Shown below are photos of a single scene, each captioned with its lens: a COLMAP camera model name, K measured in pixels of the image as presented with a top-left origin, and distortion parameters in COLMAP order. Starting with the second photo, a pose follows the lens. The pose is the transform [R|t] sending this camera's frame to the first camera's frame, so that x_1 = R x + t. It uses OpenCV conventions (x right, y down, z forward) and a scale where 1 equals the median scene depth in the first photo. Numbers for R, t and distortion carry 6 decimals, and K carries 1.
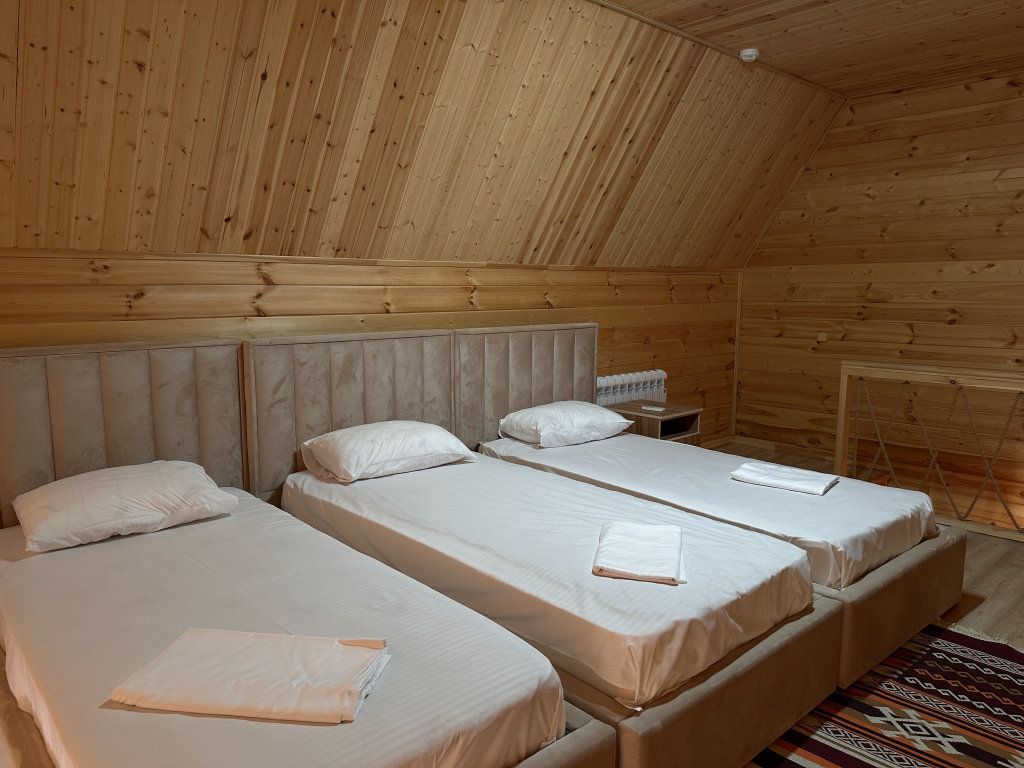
lens RADIAL K [[733.2, 0, 522.6], [0, 733.2, 382.0], [0, 0, 1]] dist [0.098645, -0.101888]
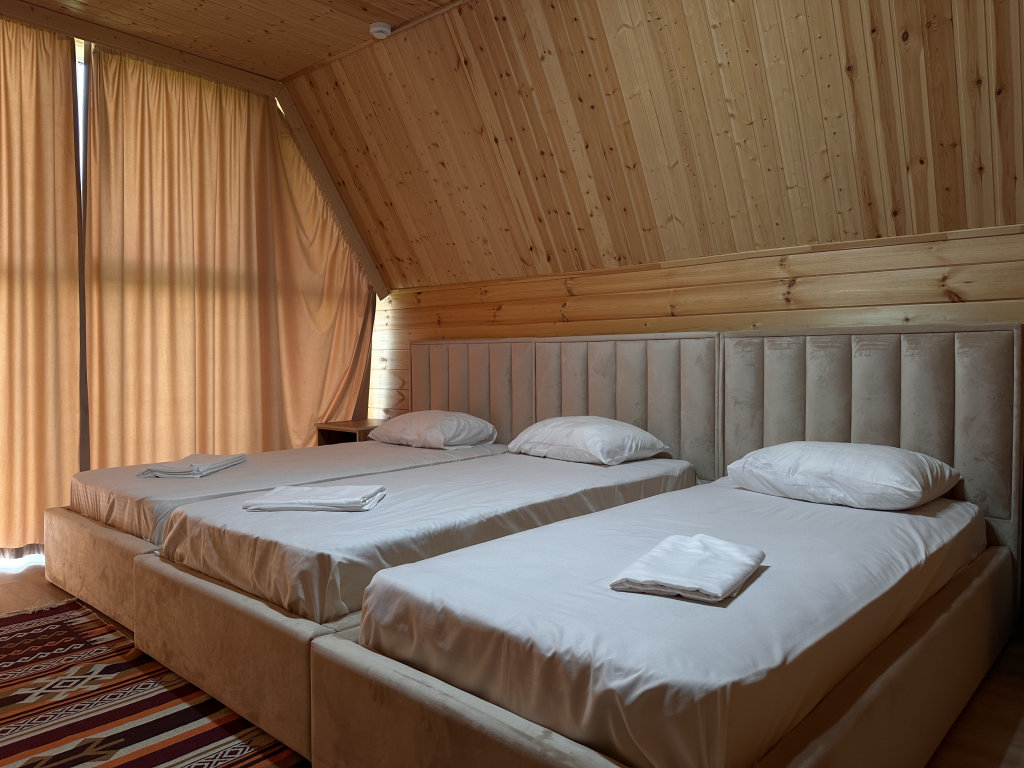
lens RADIAL K [[721.0, 0, 509.5], [0, 721.0, 380.8], [0, 0, 1]] dist [0.082288, -0.103584]
pose [[0.116680, 0.039866, -0.992369, 0.872283], [-0.112195, 0.993327, 0.026713, -0.012195], [0.986812, 0.108222, 0.120374, 0.809435]]
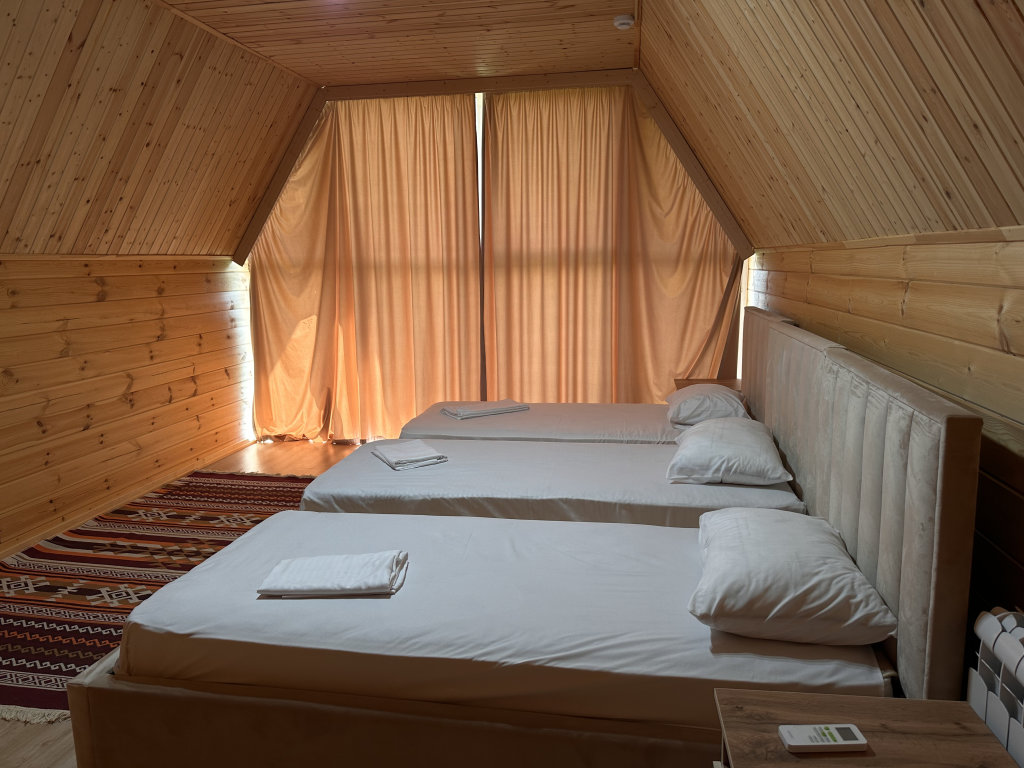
lens RADIAL K [[733.2, 0, 522.6], [0, 733.2, 382.0], [0, 0, 1]] dist [0.098645, -0.101888]
pose [[-0.784663, 0.128628, -0.606431, 0.628333], [-0.040580, 0.965482, 0.257291, -0.243481], [0.618593, 0.226496, -0.752358, 1.626102]]
